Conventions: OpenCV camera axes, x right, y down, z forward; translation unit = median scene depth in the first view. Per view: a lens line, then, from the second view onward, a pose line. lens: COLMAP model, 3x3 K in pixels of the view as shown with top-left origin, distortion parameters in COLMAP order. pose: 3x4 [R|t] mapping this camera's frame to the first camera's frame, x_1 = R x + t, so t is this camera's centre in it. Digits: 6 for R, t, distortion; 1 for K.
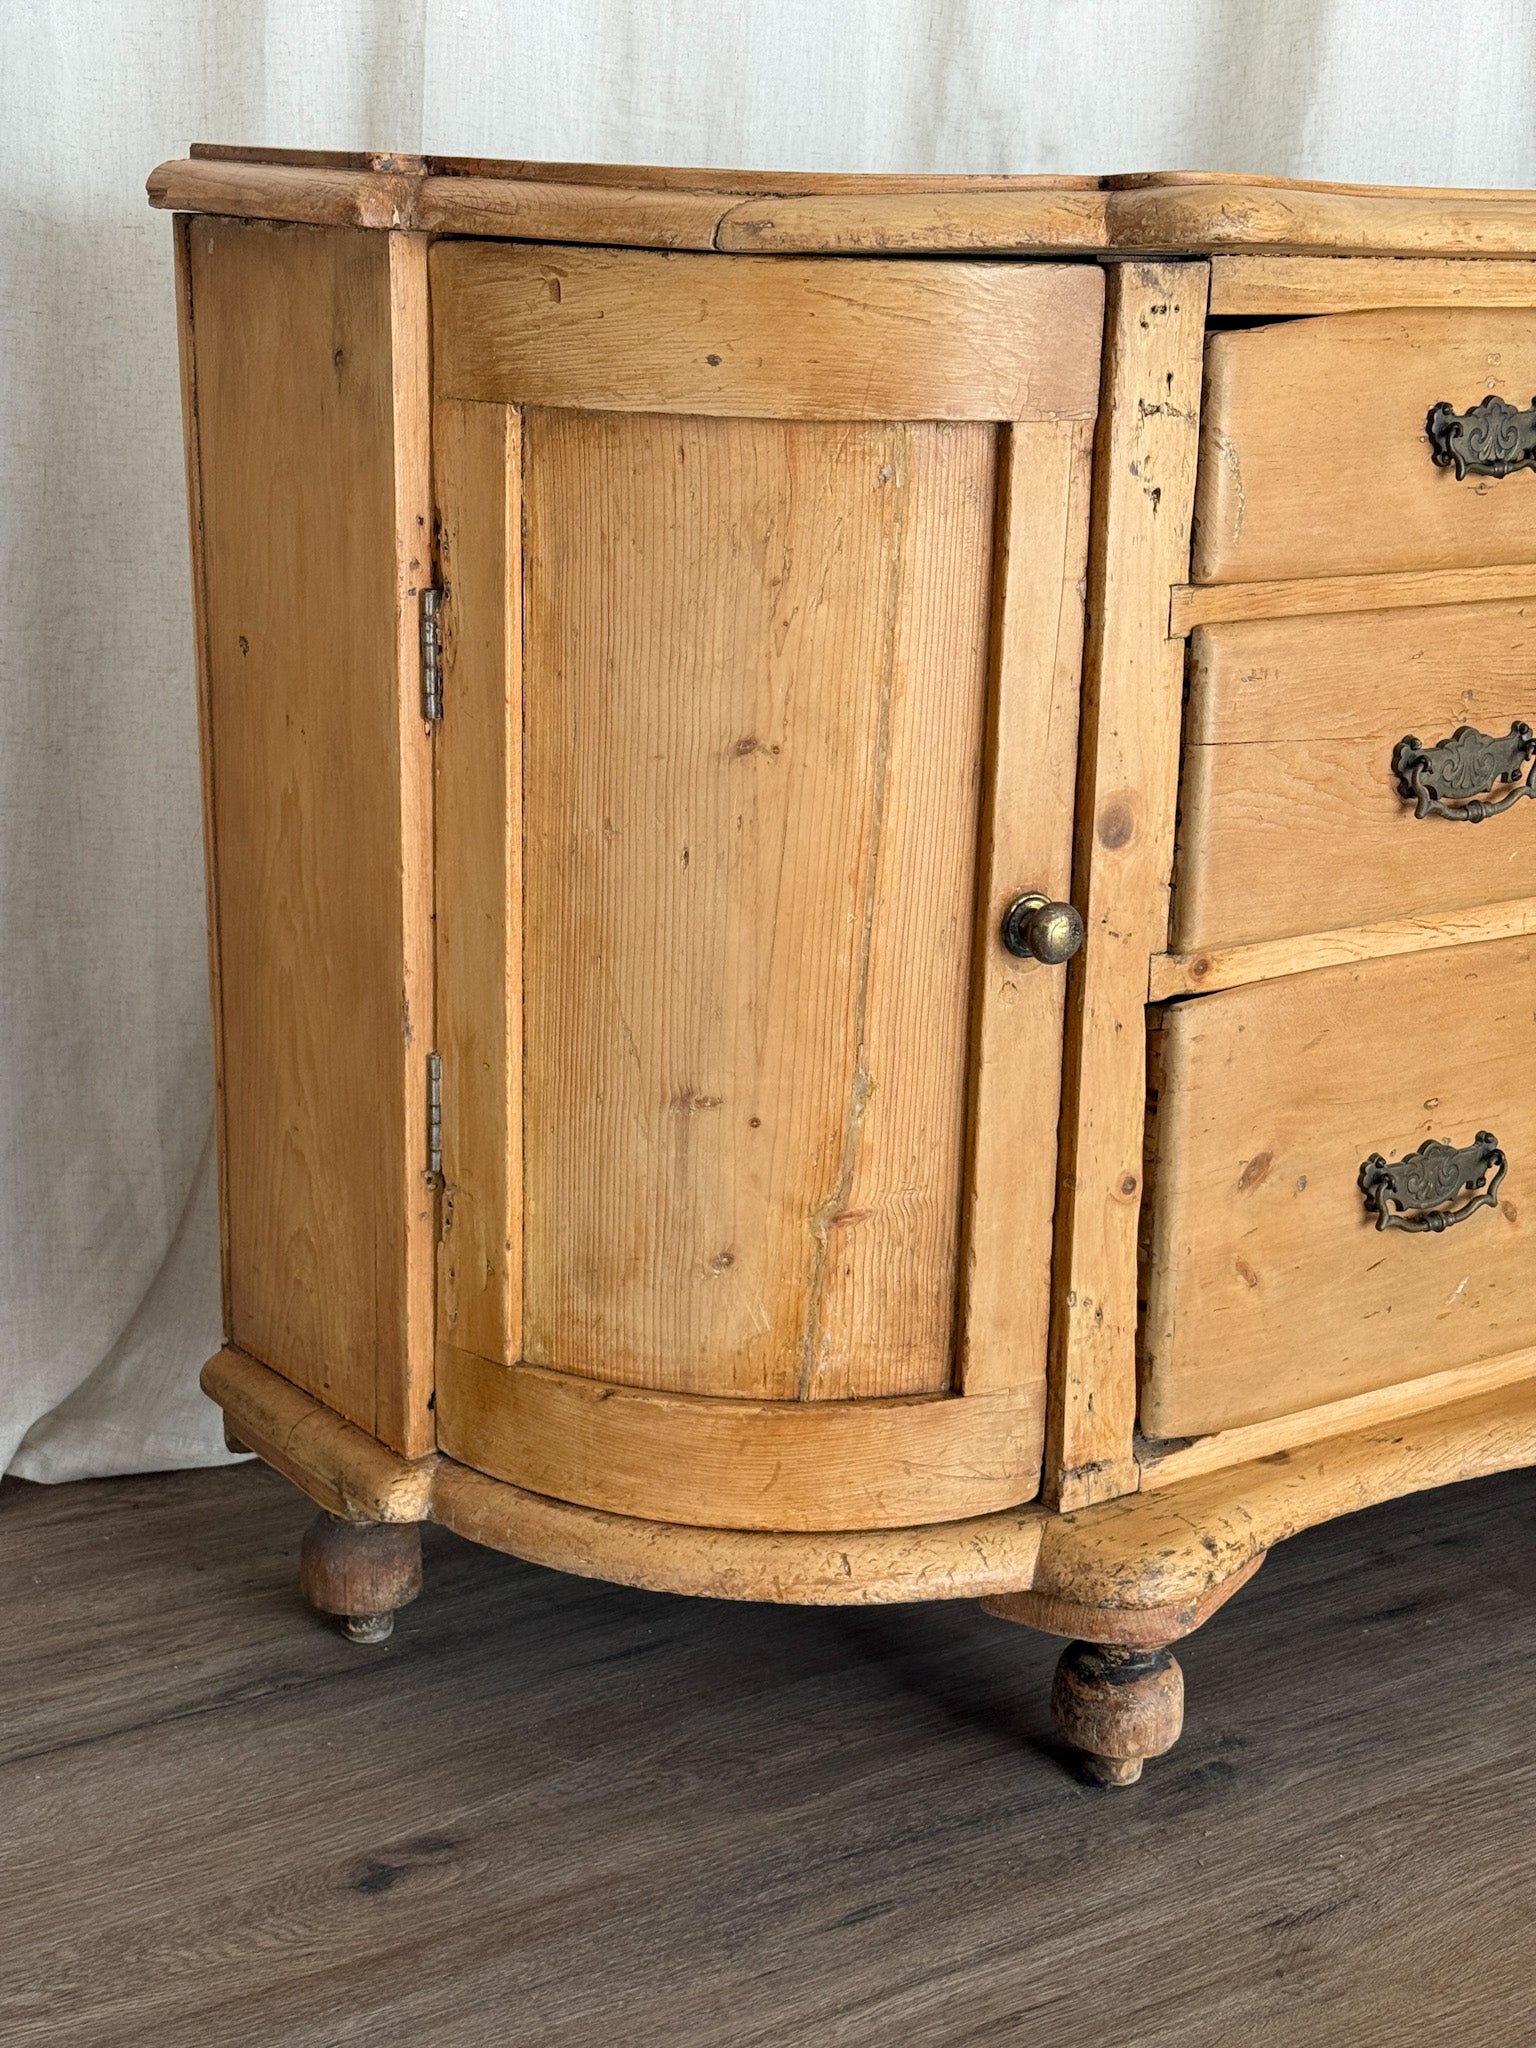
lens RADIAL K [[2881.1, 0, 760.2], [0, 2881.1, 1020.3], [0, 0, 1]] dist [0.112169, 0.000000]
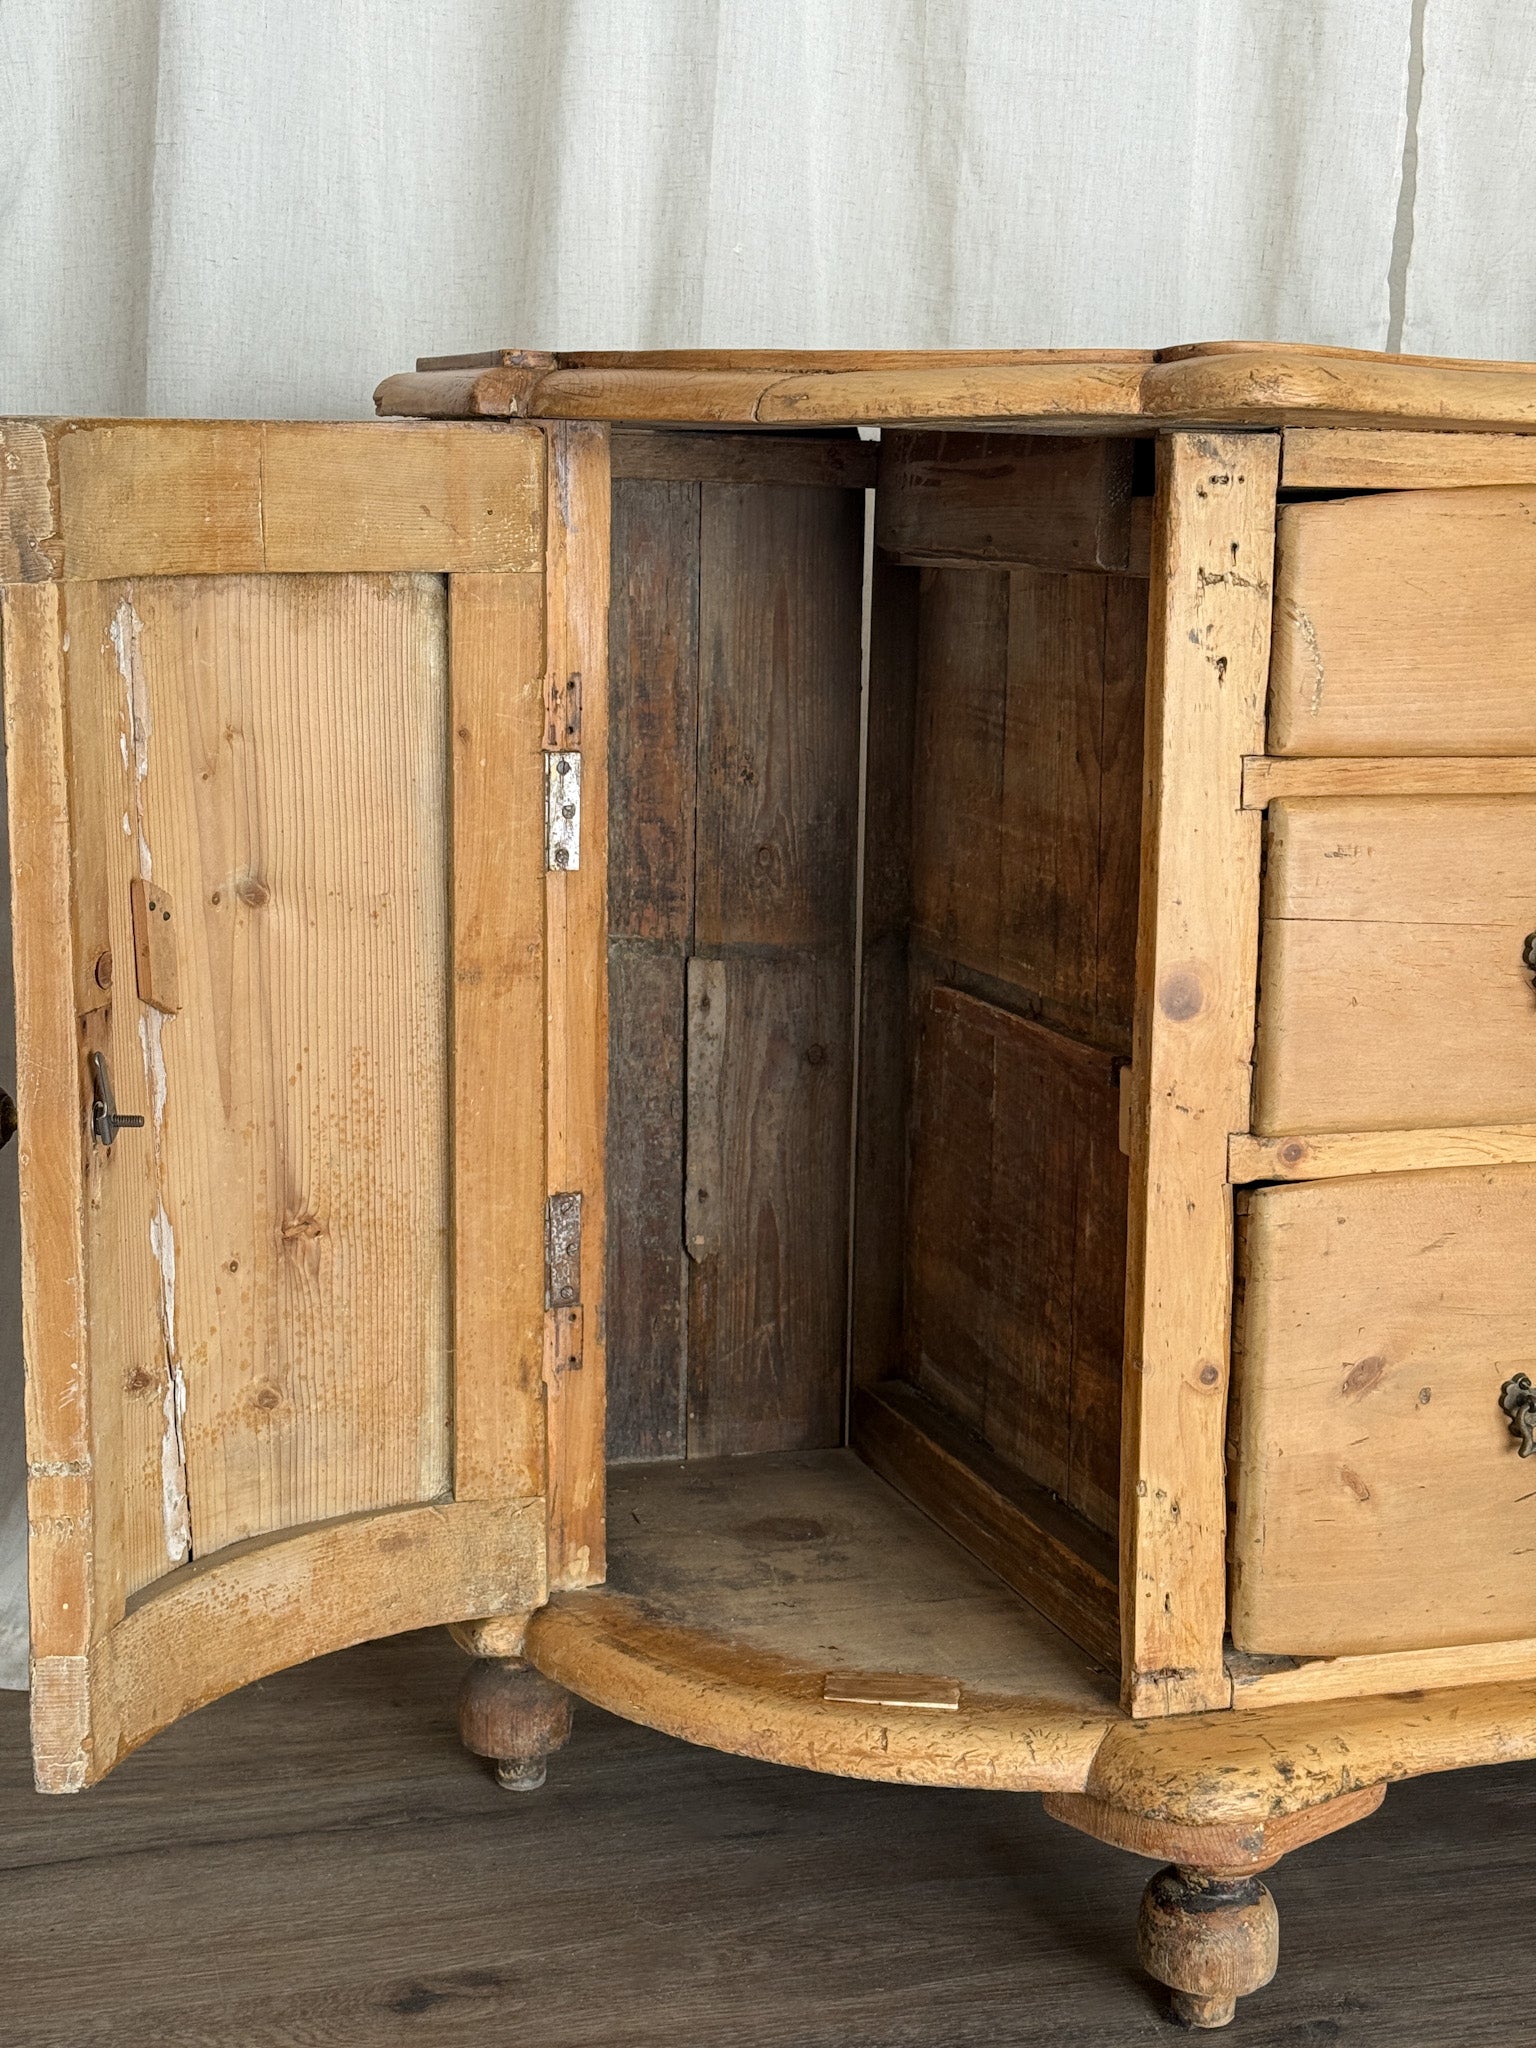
lens RADIAL K [[2881.1, 0, 742.1], [0, 2881.1, 1025.9], [0, 0, 1]] dist [0.112169, 0.000000]
pose [[0.958322, 0.042531, -0.282507, 0.251740], [-0.071720, 0.993005, -0.093793, 0.044051], [0.276541, 0.110145, 0.954669, 0.021685]]
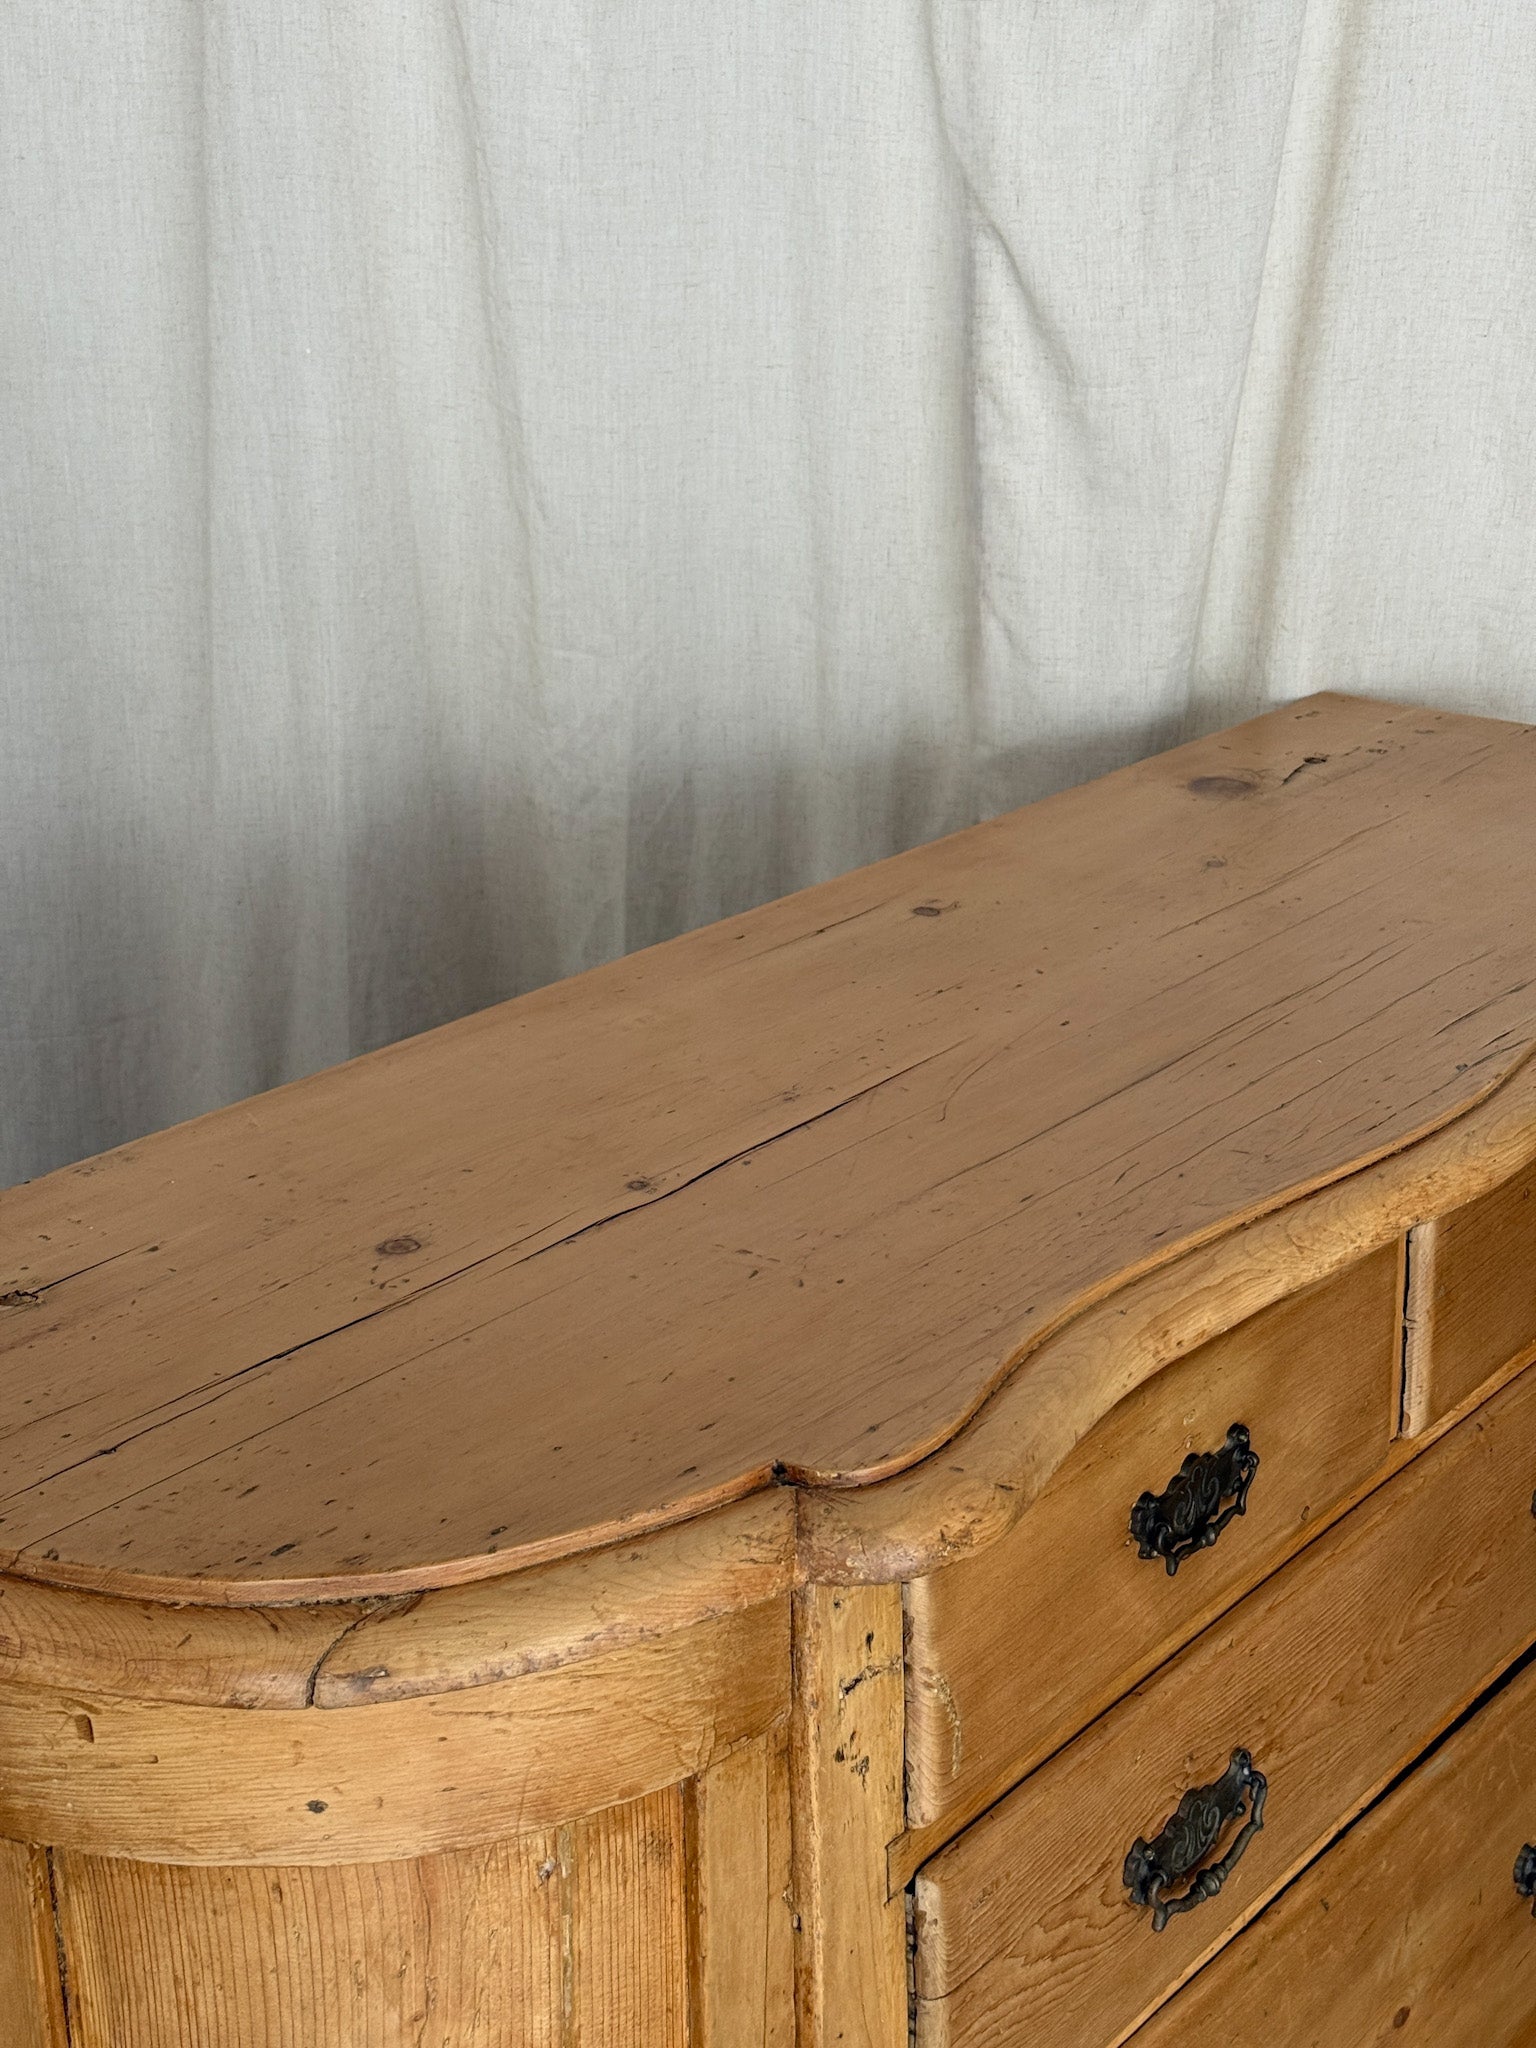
lens RADIAL K [[2881.1, 0, 804.6], [0, 2881.1, 1071.9], [0, 0, 1]] dist [0.112169, 0.000000]
pose [[0.964658, -0.125329, 0.231793, -0.040977], [0.100781, 0.988249, 0.114921, -0.445233], [-0.243472, -0.087499, 0.965953, 0.226135]]
